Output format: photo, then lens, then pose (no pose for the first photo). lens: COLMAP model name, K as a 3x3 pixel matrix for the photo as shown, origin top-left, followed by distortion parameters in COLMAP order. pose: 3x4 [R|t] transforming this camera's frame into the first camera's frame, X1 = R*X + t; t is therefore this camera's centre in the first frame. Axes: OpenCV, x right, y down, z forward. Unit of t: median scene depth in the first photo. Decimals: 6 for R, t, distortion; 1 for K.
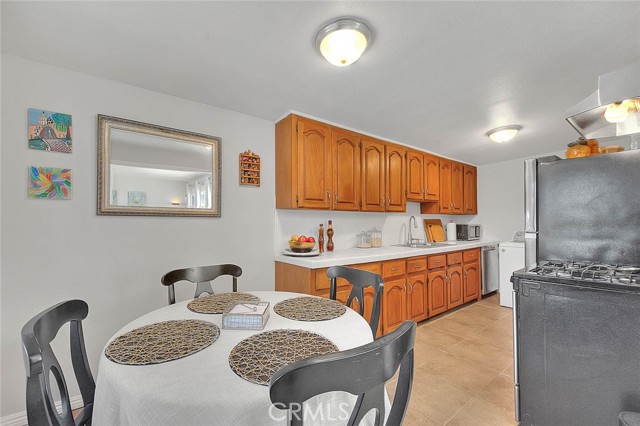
lens RADIAL K [[259.2, 0, 307.7], [0, 259.2, 223.1], [0, 0, 1]] dist [0.000082, -0.000171]
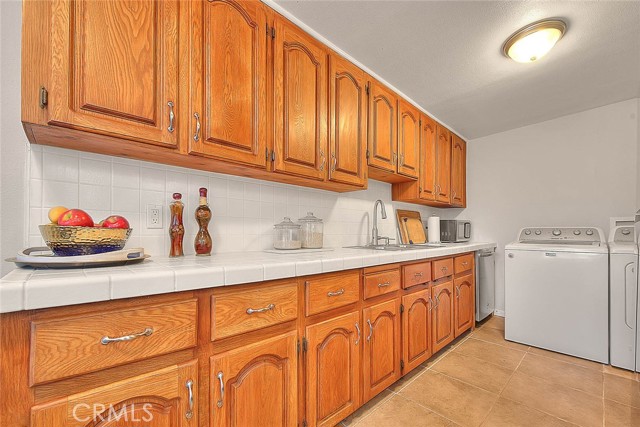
lens RADIAL K [[272.8, 0, 318.7], [0, 272.8, 229.7], [0, 0, 1]] dist [-0.001820, -0.000544]
pose [[0.989619, 0.013214, 0.143108, 0.218996], [-0.012539, 0.999906, -0.005621, 0.063229], [-0.143169, 0.003769, 0.989691, 0.486633]]
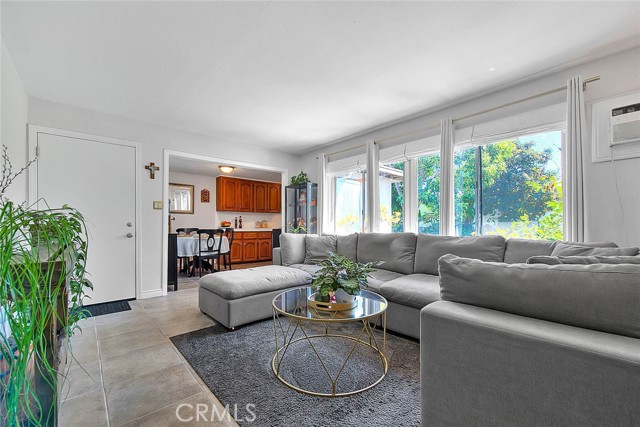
lens RADIAL K [[266.0, 0, 318.3], [0, 266.0, 226.8], [0, 0, 1]] dist [-0.001976, -0.000531]
pose [[0.993497, 0.008339, 0.113556, 0.527684], [-0.009738, 0.999883, 0.011776, 0.055855], [-0.113444, -0.012805, 0.993462, -1.566061]]
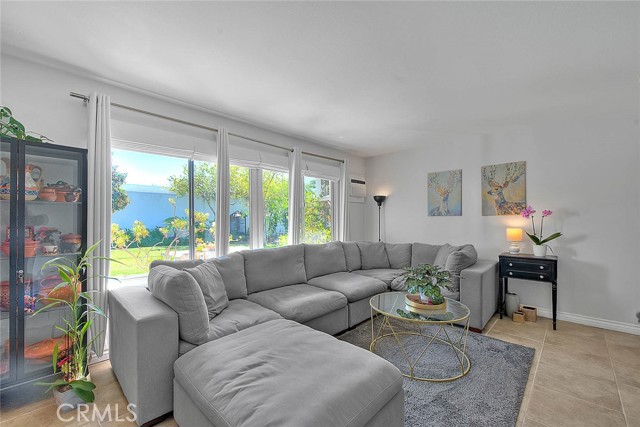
lens RADIAL K [[264.1, 0, 317.9], [0, 264.1, 218.4], [0, 0, 1]] dist [-0.001362, -0.000362]
pose [[-0.183248, 0.011145, 0.983004, -0.123152], [-0.003221, 0.999924, -0.011937, -0.004572], [-0.983061, -0.005353, -0.183198, -0.445462]]
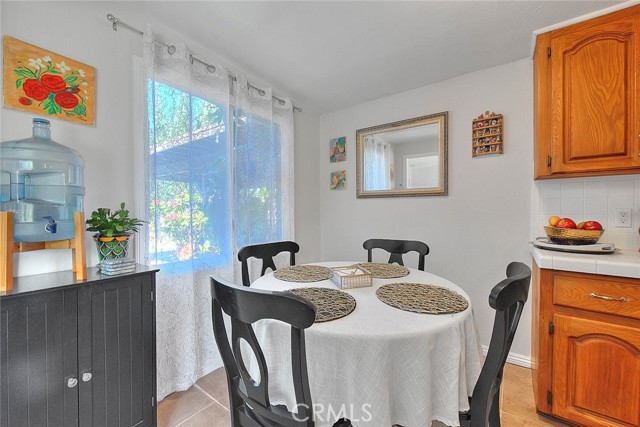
lens RADIAL K [[256.1, 0, 317.9], [0, 256.1, 214.6], [0, 0, 1]] dist [-0.001954, -0.000462]
pose [[0.310405, 0.019187, -0.950411, 0.322167], [0.007956, 0.999709, 0.022780, 0.017662], [0.950571, -0.014633, 0.310162, 0.198812]]
